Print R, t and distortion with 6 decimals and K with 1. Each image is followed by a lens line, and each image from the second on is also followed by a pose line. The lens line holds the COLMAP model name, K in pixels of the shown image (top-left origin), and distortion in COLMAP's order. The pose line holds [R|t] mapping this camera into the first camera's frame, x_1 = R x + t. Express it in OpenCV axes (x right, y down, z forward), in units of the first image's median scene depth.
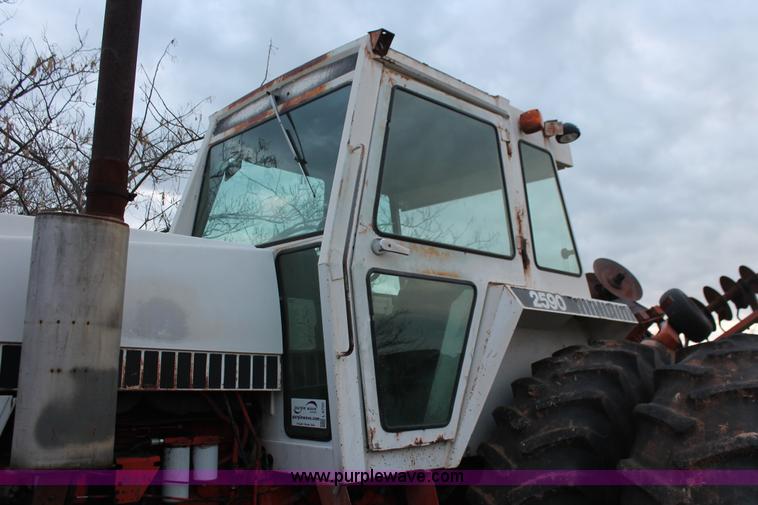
lens RADIAL K [[700.7, 0, 395.6], [0, 700.7, 252.3], [0, 0, 1]] dist [-0.085989, 0.013201]
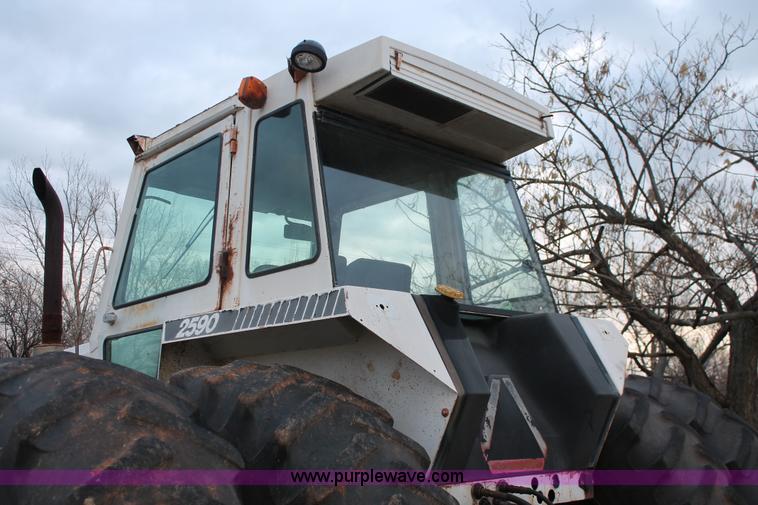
lens RADIAL K [[802.0, 0, 397.1], [0, 802.0, 250.0], [0, 0, 1]] dist [-0.148444, 0.249320]
pose [[0.001313, -0.209282, -0.977854, 1.331253], [0.203128, 0.957525, -0.204658, 0.258027], [0.979151, -0.198361, 0.043769, 1.381494]]
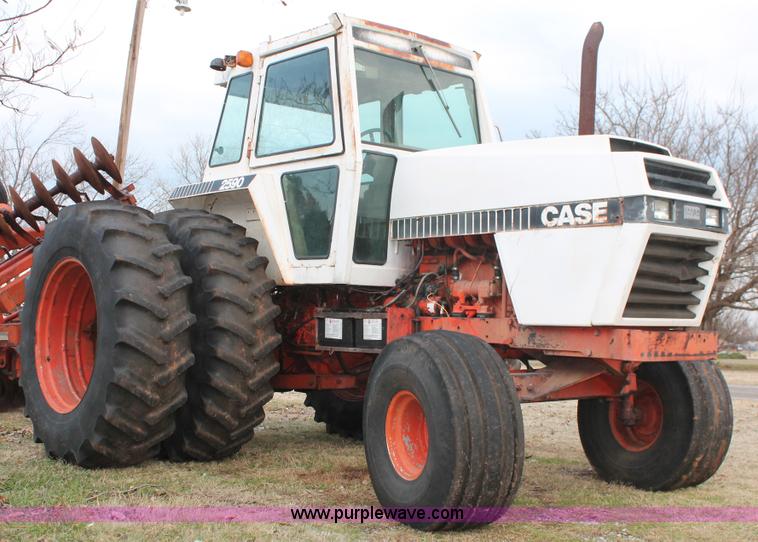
lens RADIAL K [[973.0, 0, 379.0], [0, 973.0, 271.0], [0, 0, 1]] dist [-0.034373, -0.006758]
pose [[0.055917, 0.041747, 0.997562, -2.571265], [-0.203022, 0.978727, -0.029579, 0.365994], [-0.977576, -0.200873, 0.063203, 0.994871]]
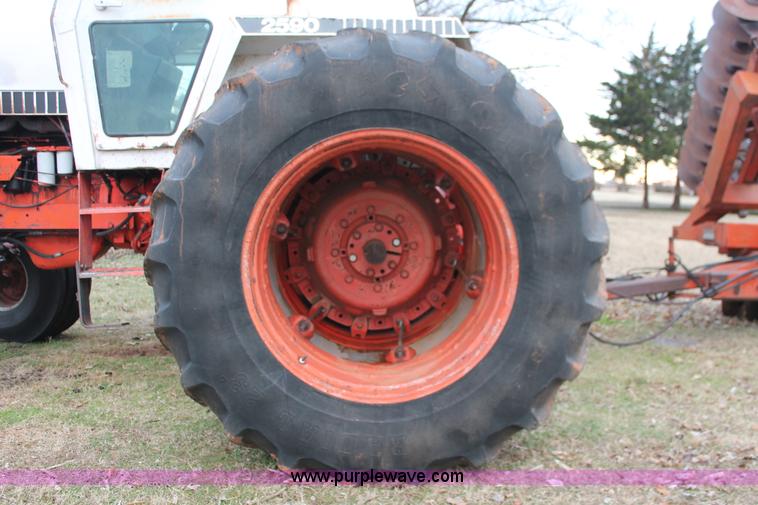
lens RADIAL K [[739.5, 0, 378.3], [0, 739.5, 263.5], [0, 0, 1]] dist [-0.176708, 0.232675]
pose [[0.729384, 0.077074, -0.679749, 1.265186], [0.120409, 0.963657, 0.238467, 0.198222], [0.673425, -0.255781, 0.693596, 0.252056]]
